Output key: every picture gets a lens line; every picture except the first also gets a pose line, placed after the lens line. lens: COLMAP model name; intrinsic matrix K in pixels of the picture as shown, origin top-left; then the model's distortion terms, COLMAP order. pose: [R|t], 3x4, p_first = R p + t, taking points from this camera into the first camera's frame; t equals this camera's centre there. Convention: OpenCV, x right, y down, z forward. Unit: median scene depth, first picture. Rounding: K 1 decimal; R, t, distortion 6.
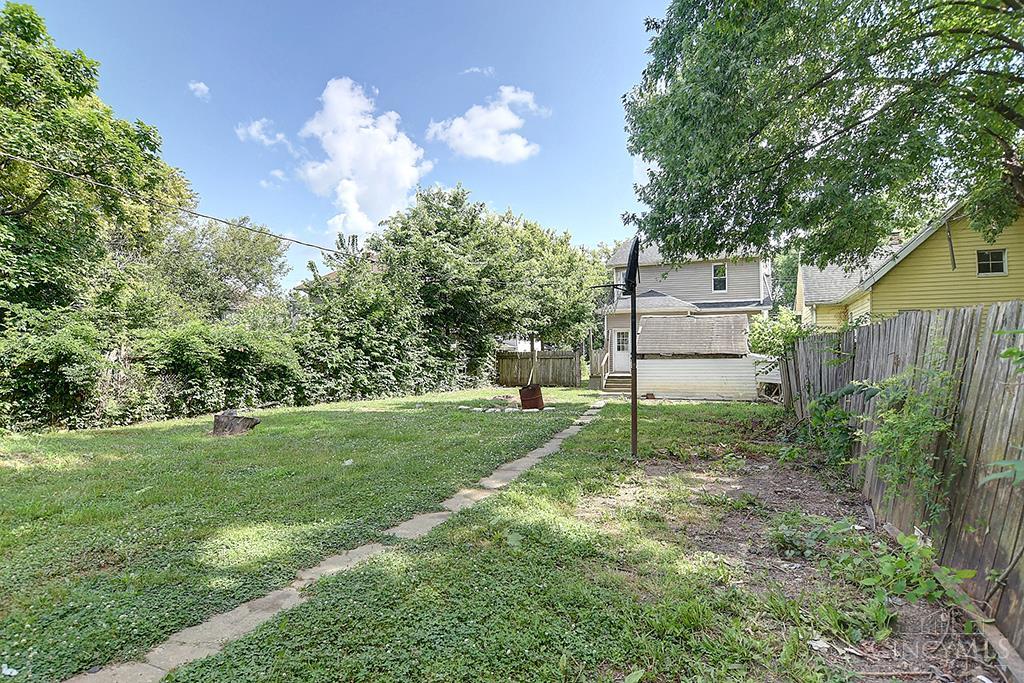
lens RADIAL K [[539.7, 0, 510.9], [0, 539.7, 342.6], [0, 0, 1]] dist [0.001804, -0.019763]
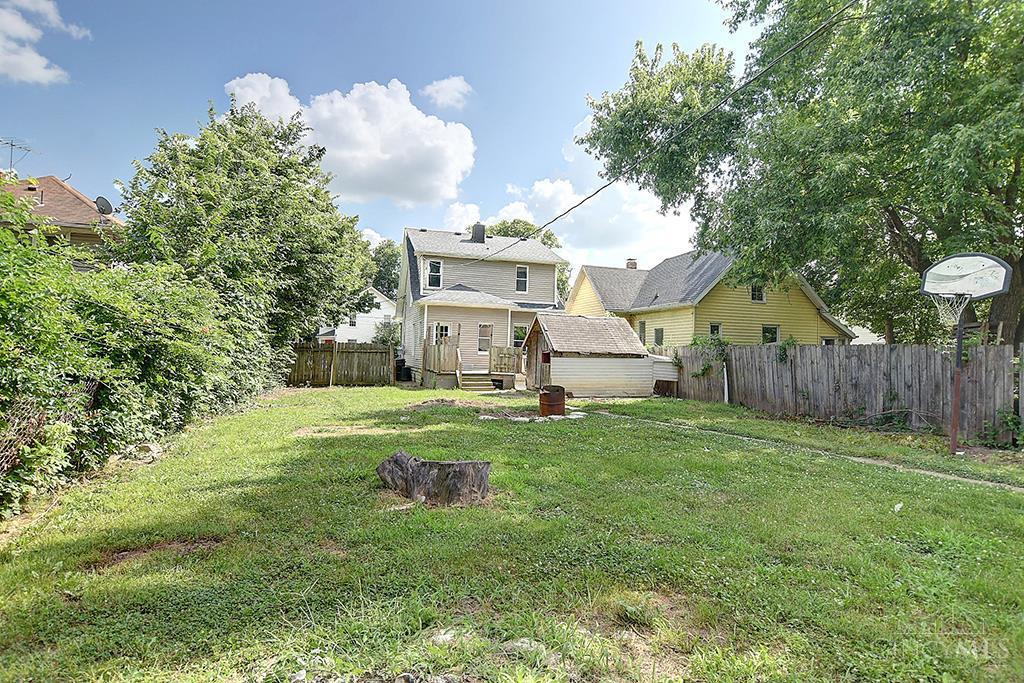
lens RADIAL K [[539.7, 0, 510.9], [0, 539.7, 342.6], [0, 0, 1]] dist [0.001804, -0.019763]
pose [[0.720496, 0.032033, 0.692719, -0.515518], [-0.039445, 0.999208, -0.005179, 0.012882], [-0.692337, -0.023593, 0.721189, 0.377420]]
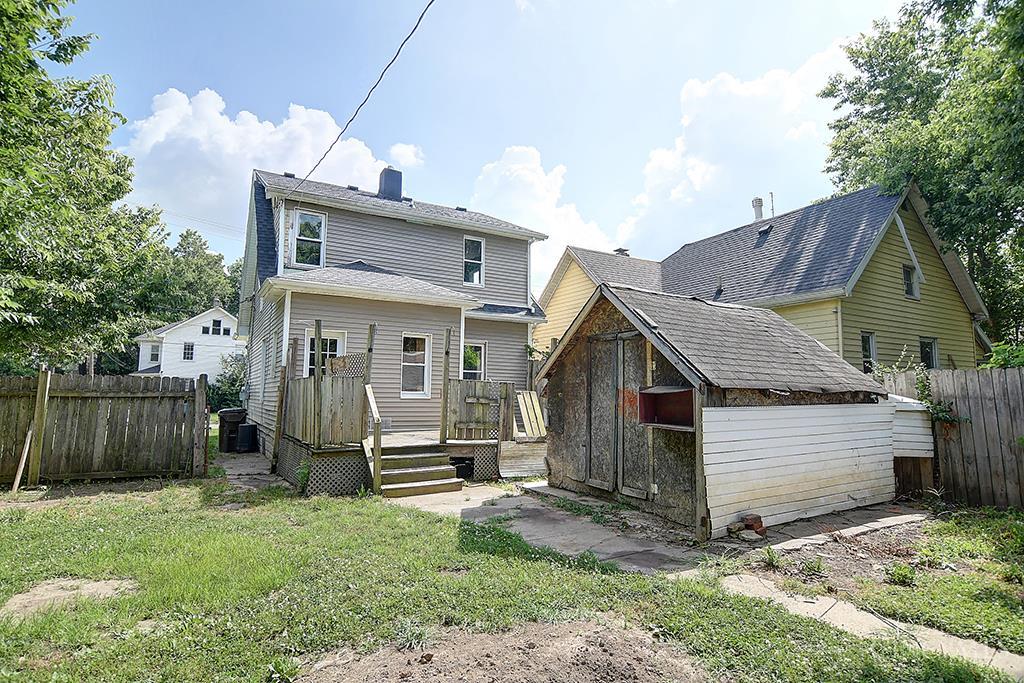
lens RADIAL K [[539.7, 0, 510.9], [0, 539.7, 342.6], [0, 0, 1]] dist [0.001804, -0.019763]
pose [[0.552312, 0.084558, 0.829338, -0.104118], [-0.025522, 0.996091, -0.084562, 0.023888], [-0.833247, 0.025538, 0.552311, 0.946618]]
